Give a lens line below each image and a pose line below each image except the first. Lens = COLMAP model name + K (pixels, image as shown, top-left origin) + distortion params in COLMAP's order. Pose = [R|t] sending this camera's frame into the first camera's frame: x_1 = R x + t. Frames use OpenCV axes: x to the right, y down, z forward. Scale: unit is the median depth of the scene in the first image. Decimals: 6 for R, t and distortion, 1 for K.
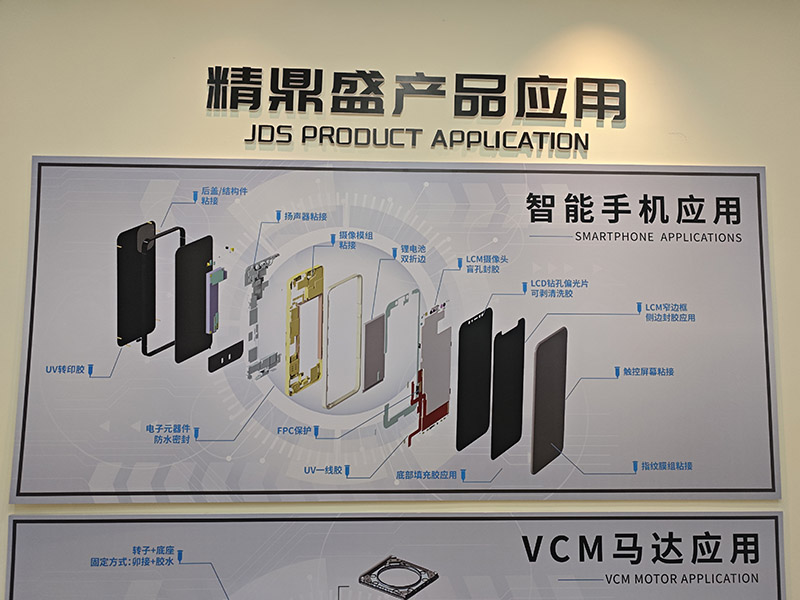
lens RADIAL K [[580.4, 0, 401.5], [0, 580.4, 298.9], [0, 0, 1]] dist [0.021974, -0.022555]
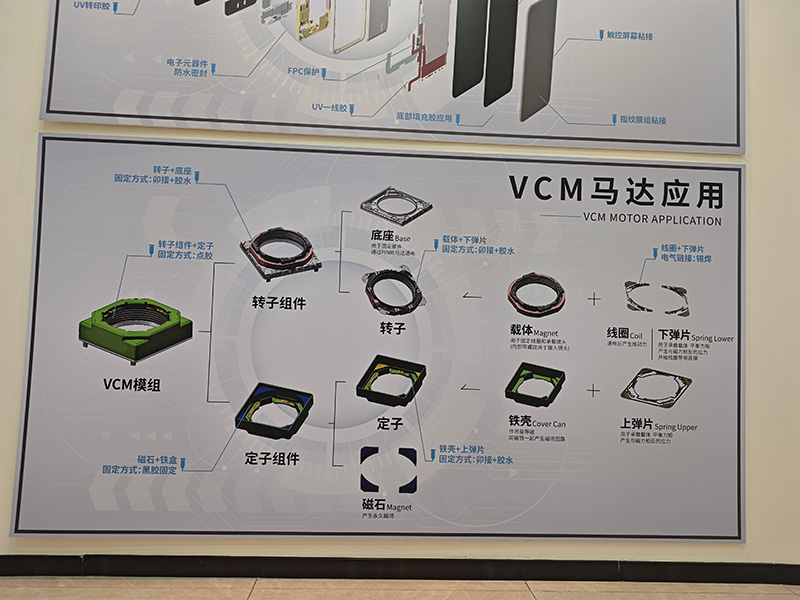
lens RADIAL K [[580.4, 0, 400.7], [0, 580.4, 304.5], [0, 0, 1]] dist [0.021974, -0.022555]
pose [[0.999533, 0.025350, 0.017091, -0.010910], [-0.025755, 0.999382, 0.023910, 0.627969], [-0.016474, -0.024339, 0.999568, -0.099356]]
